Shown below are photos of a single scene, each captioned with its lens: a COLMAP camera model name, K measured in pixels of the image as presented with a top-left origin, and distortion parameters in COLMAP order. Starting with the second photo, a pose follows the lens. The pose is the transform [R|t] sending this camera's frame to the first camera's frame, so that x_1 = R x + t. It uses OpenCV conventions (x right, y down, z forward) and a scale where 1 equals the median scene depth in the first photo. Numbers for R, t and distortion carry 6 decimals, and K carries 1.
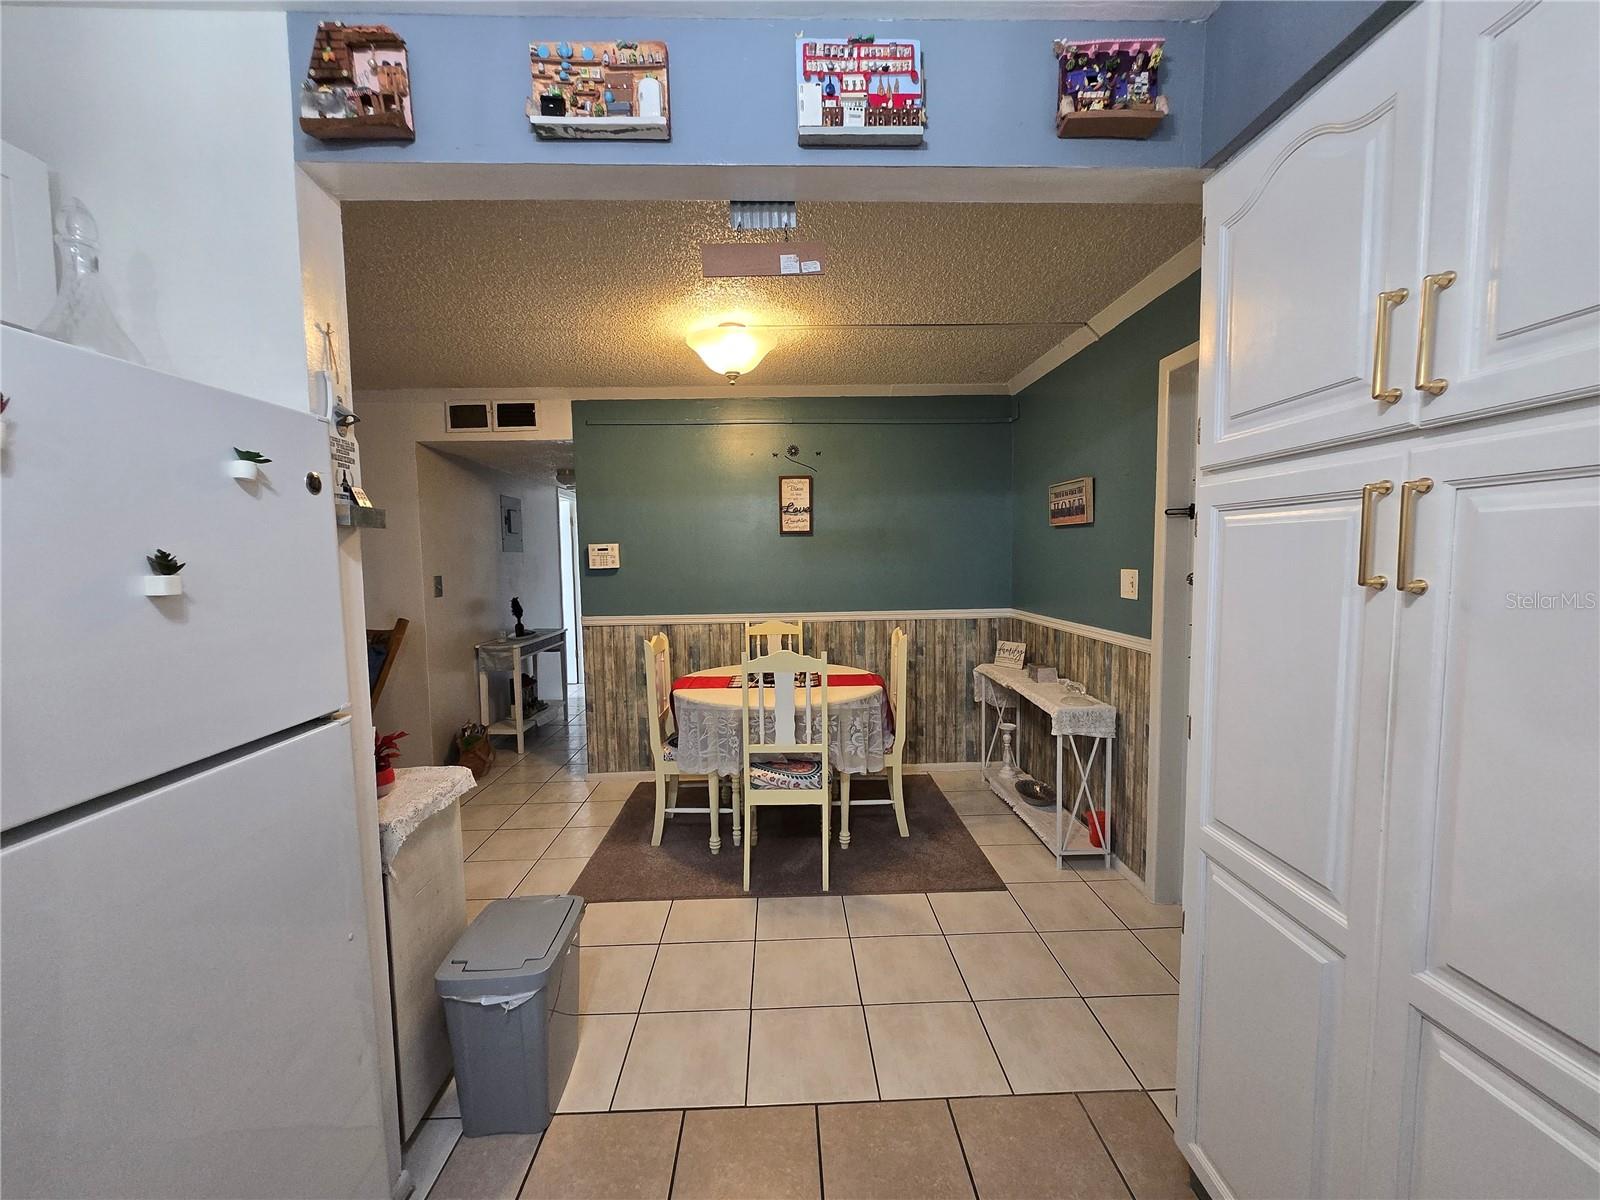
lens RADIAL K [[629.4, 0, 800.0], [0, 629.4, 600.0], [0, 0, 1]] dist [-0.002164, 0.000528]
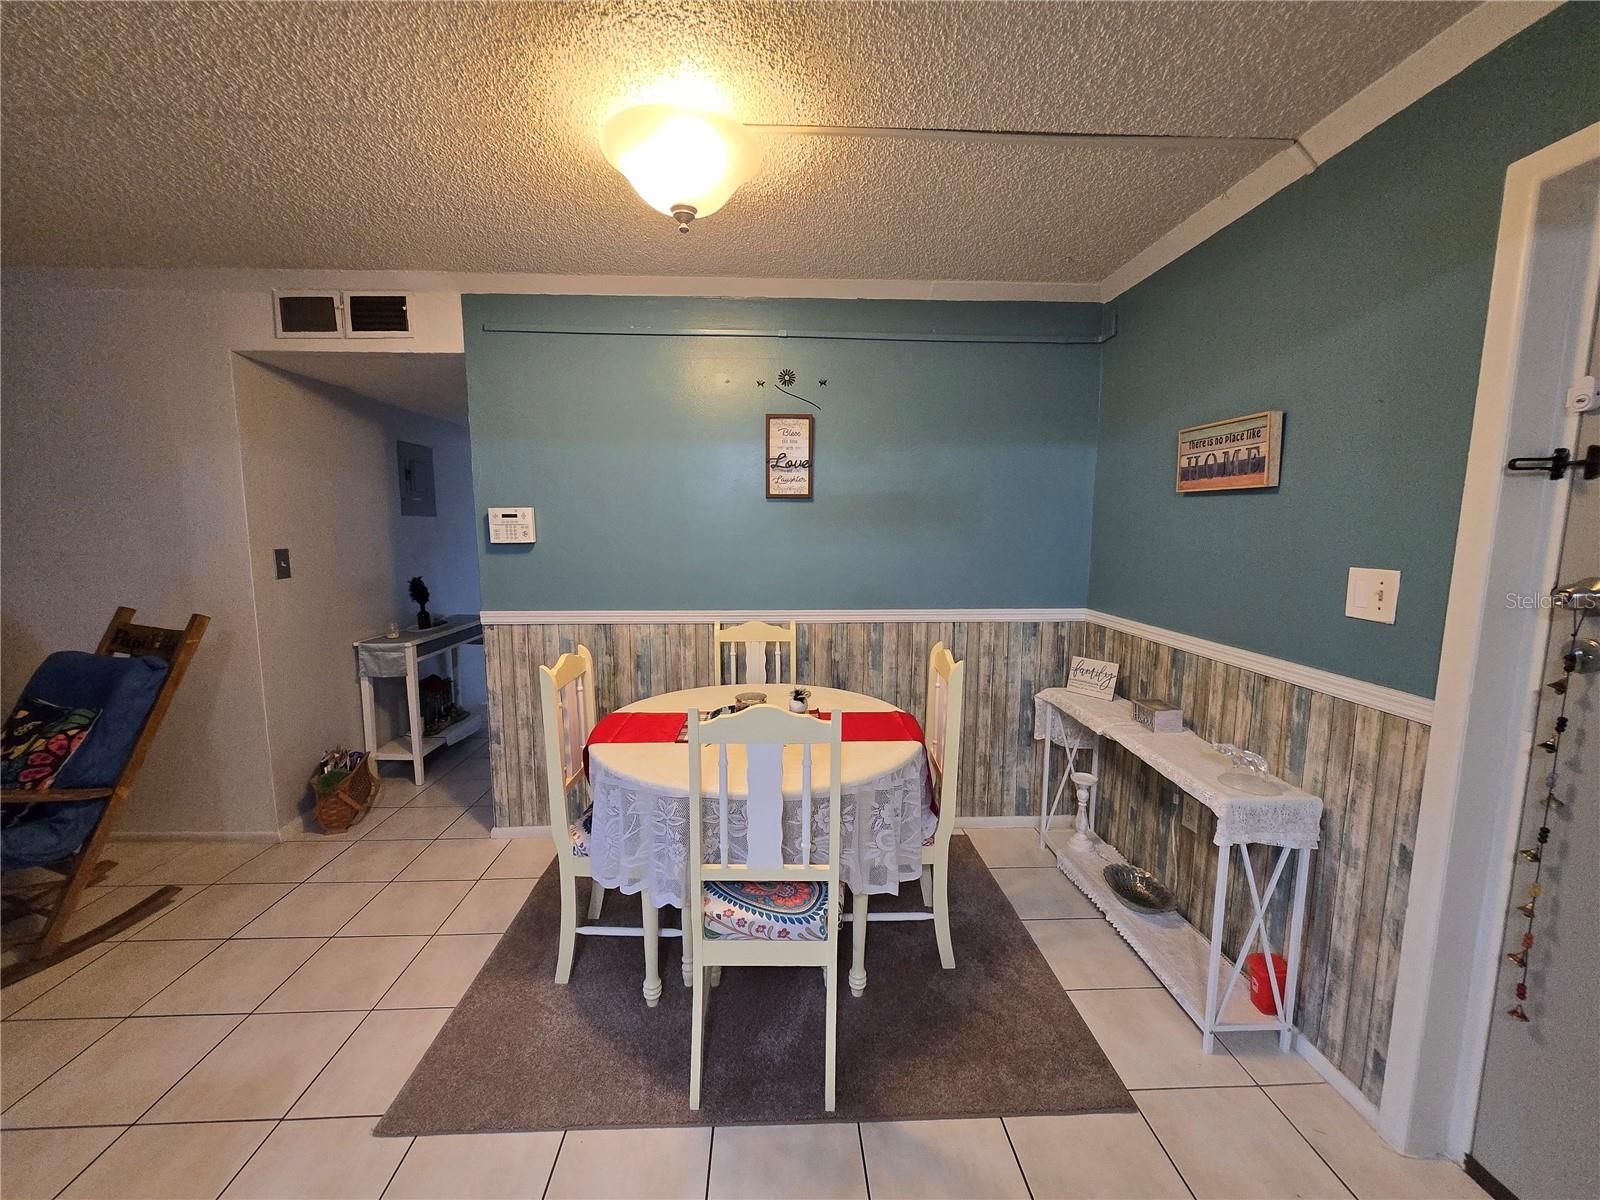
lens RADIAL K [[629.4, 0, 800.0], [0, 629.4, 600.0], [0, 0, 1]] dist [-0.002164, 0.000528]
pose [[0.999741, 0.017067, 0.015050, -0.003260], [-0.017779, 0.998662, 0.048555, -0.032220], [-0.014201, -0.048810, 0.998707, 0.360562]]
